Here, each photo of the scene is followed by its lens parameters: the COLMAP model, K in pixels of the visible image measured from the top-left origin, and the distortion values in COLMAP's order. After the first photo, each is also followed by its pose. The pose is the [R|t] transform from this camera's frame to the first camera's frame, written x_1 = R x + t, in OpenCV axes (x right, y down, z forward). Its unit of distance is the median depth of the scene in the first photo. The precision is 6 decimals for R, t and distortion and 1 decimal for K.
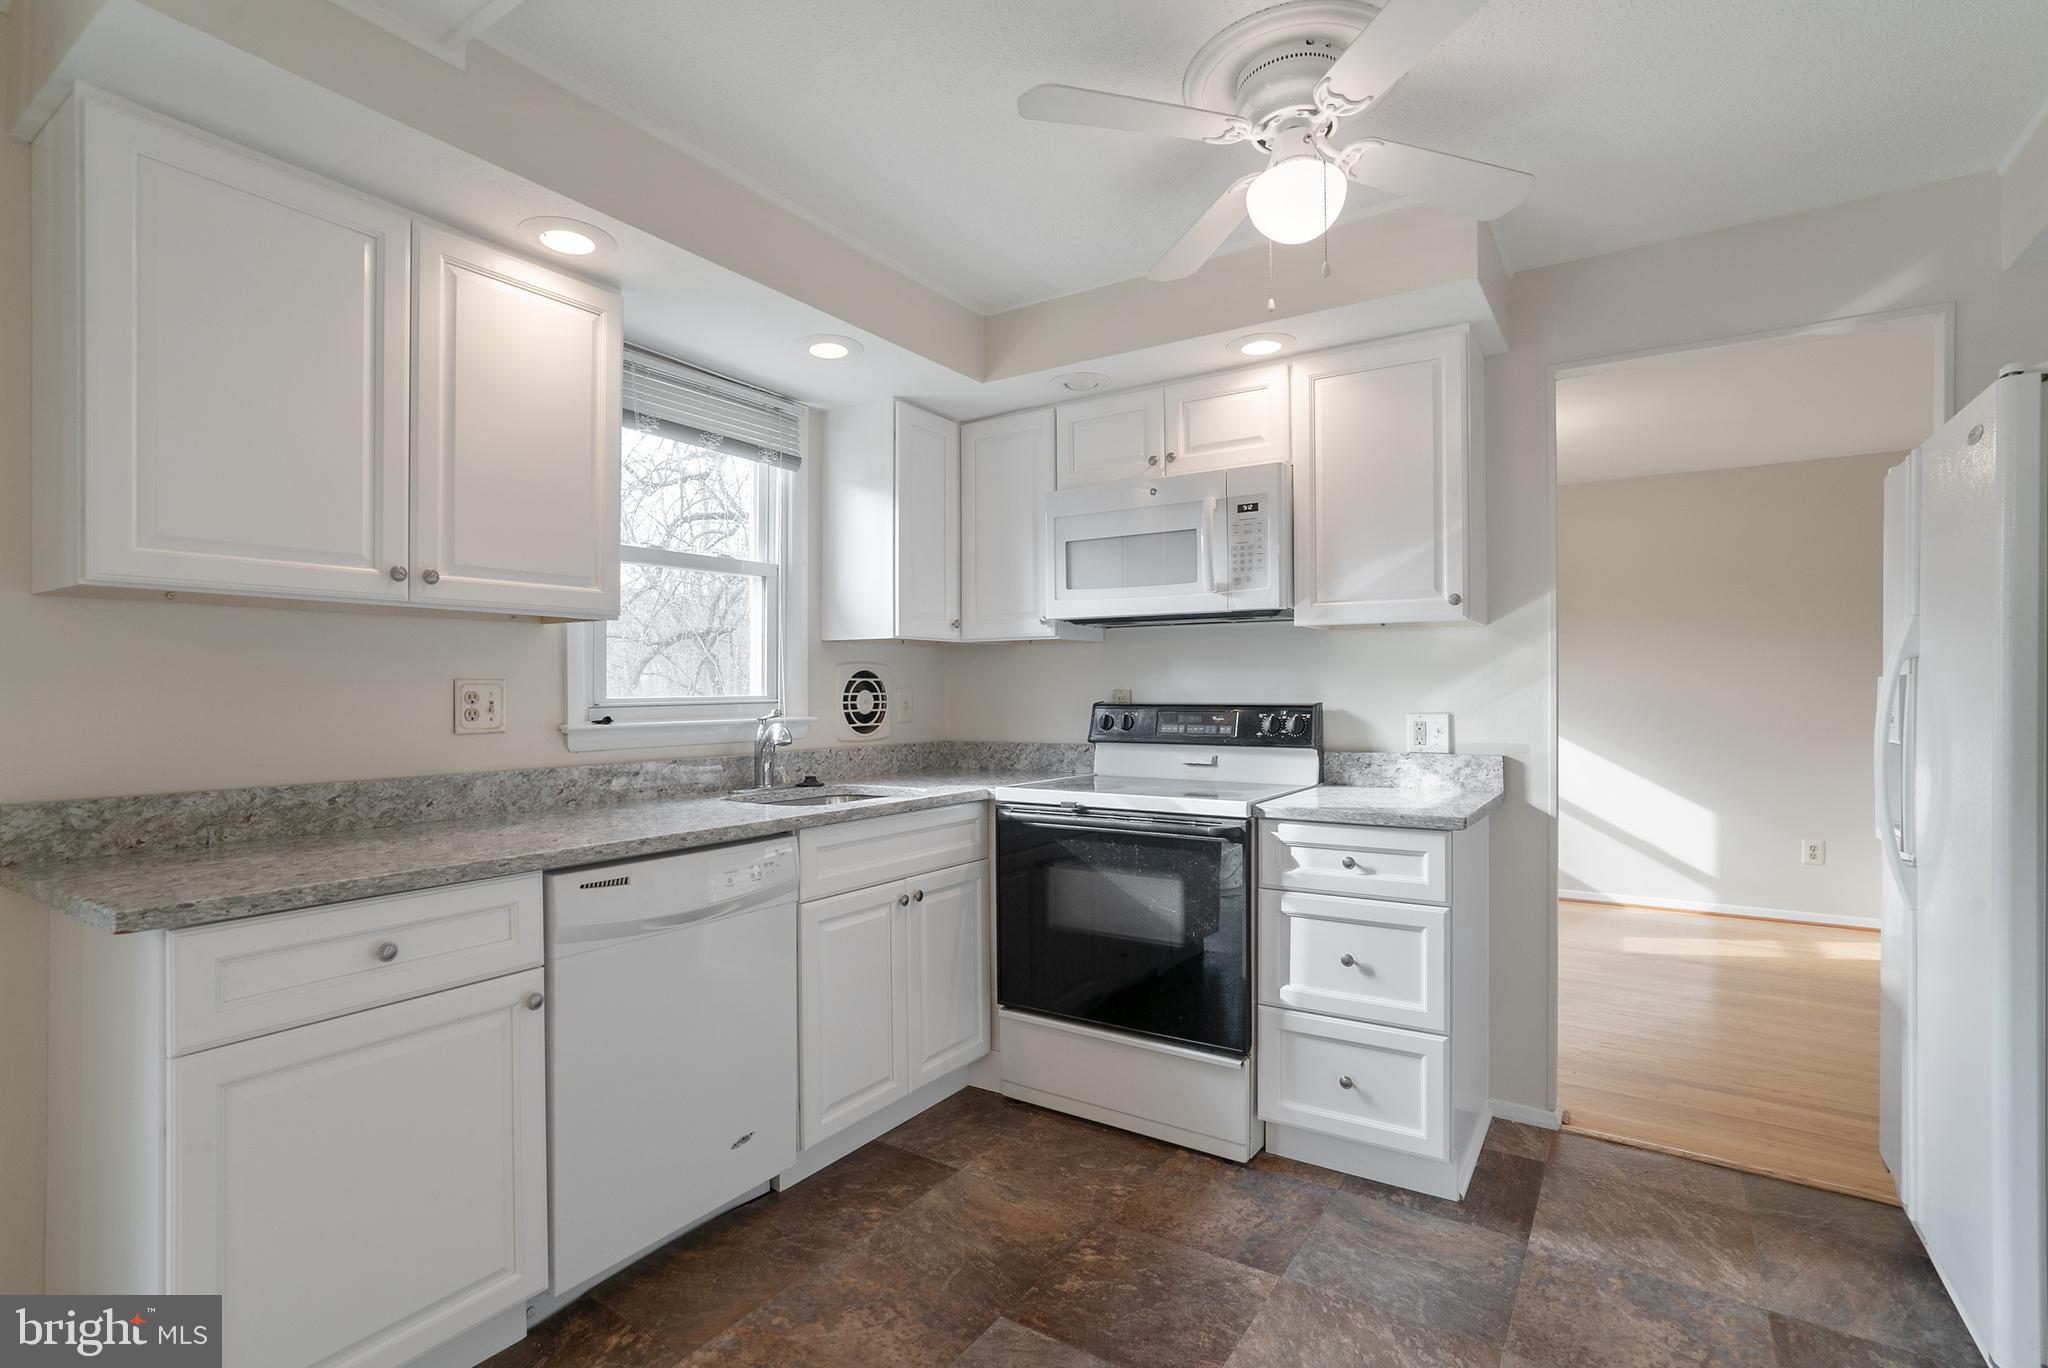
lens RADIAL K [[955.8, 0, 1024.0], [0, 955.8, 684.0], [0, 0, 1]] dist [-0.041654, 0.020183]
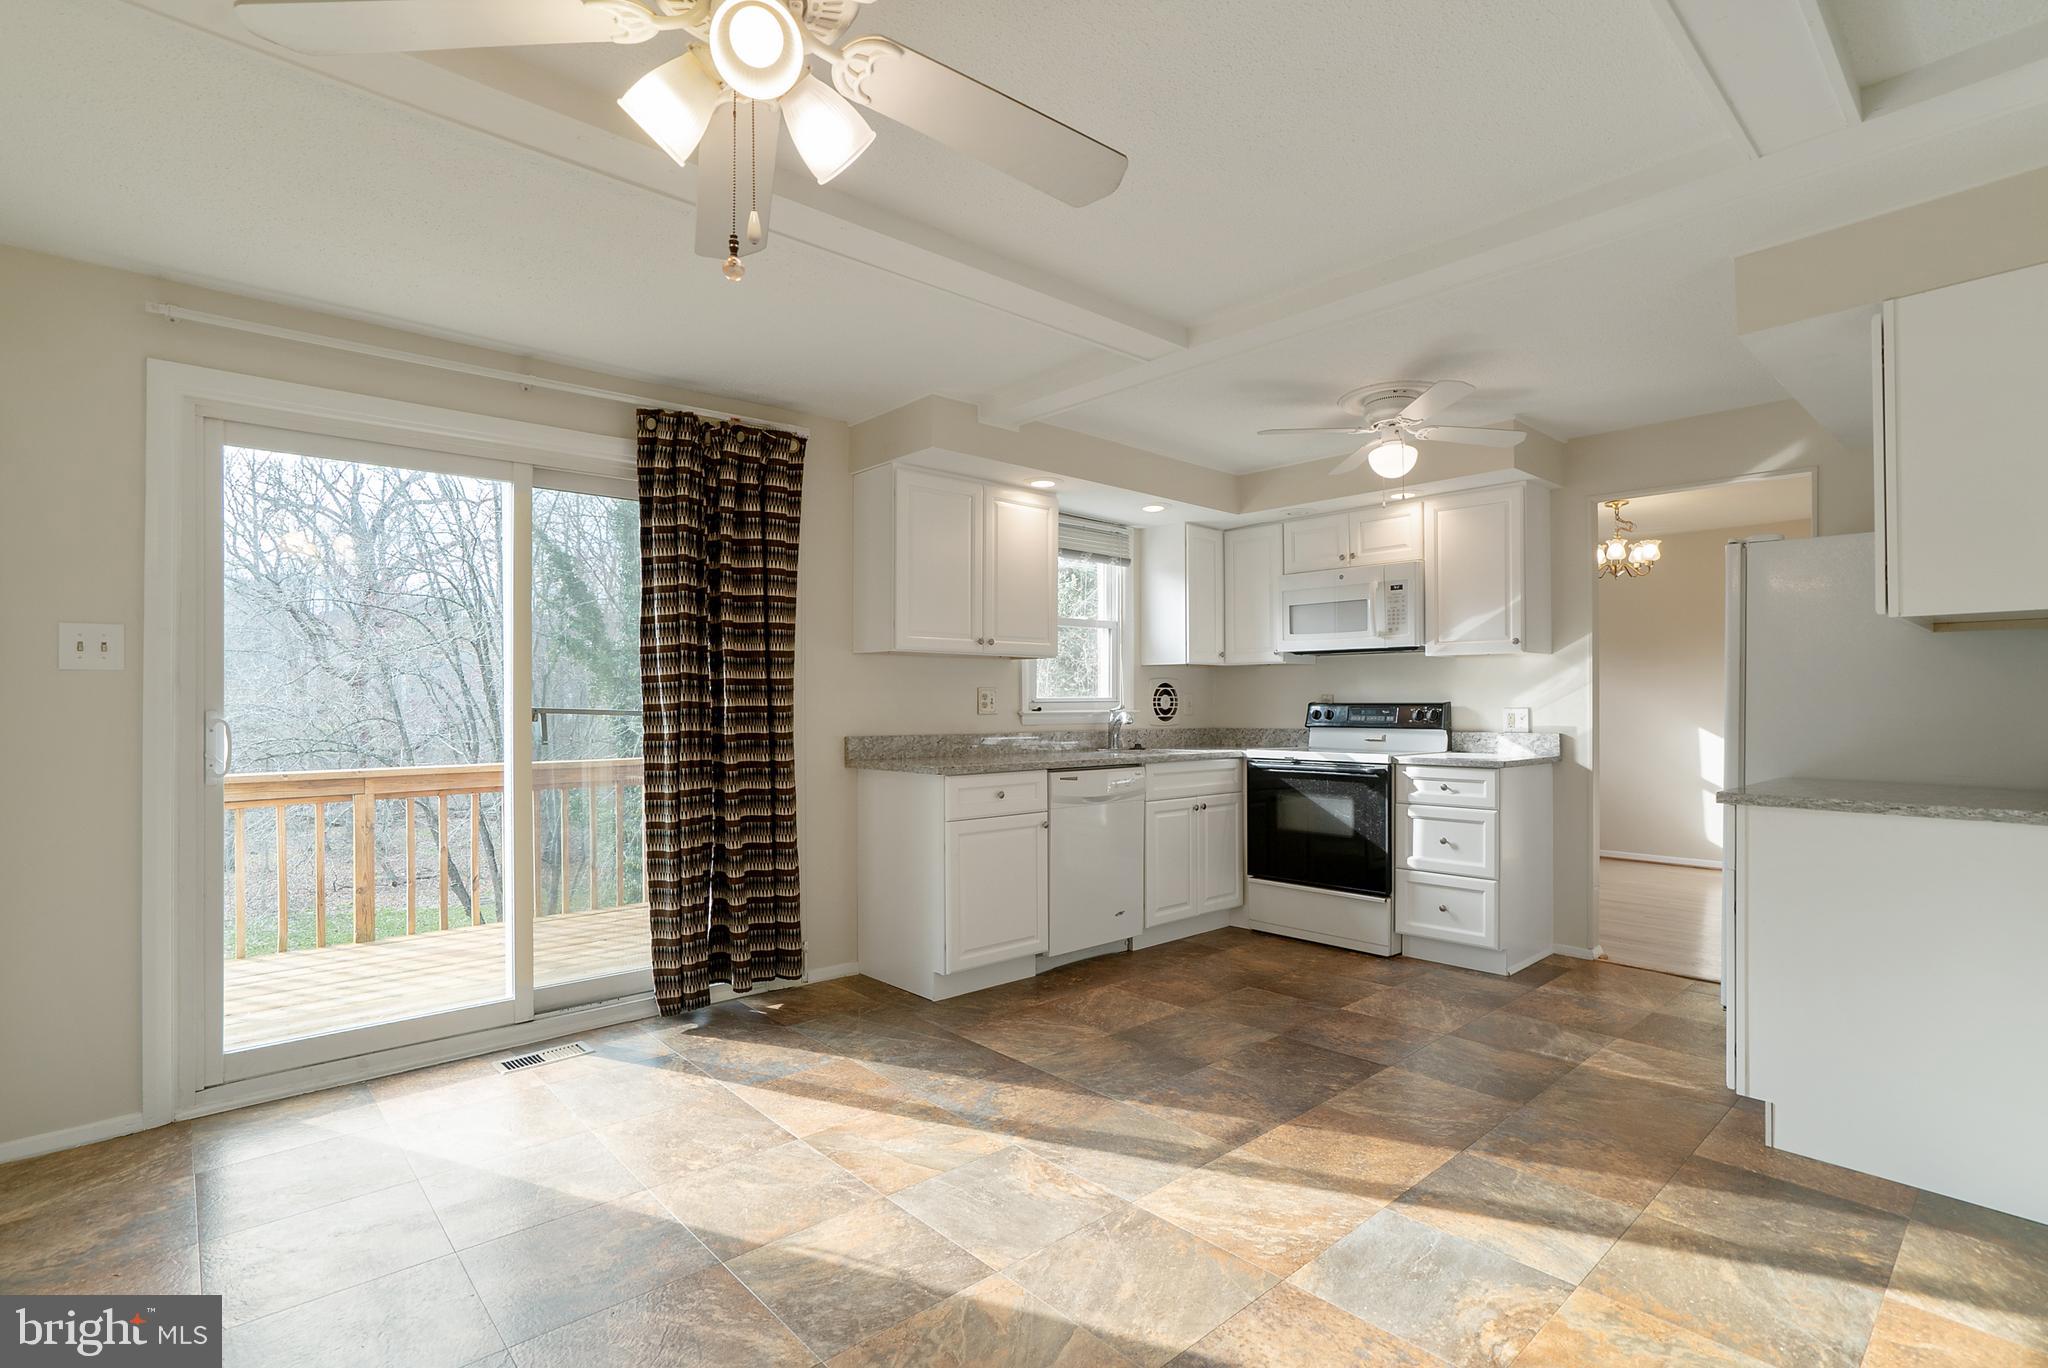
lens RADIAL K [[950.1, 0, 1021.2], [0, 950.1, 692.9], [0, 0, 1]] dist [-0.067987, 0.039583]
pose [[0.966369, -0.000470, -0.257160, 0.017392], [-0.000461, 0.999994, -0.003562, 0.011512], [0.257160, 0.003561, 0.966362, -0.822794]]
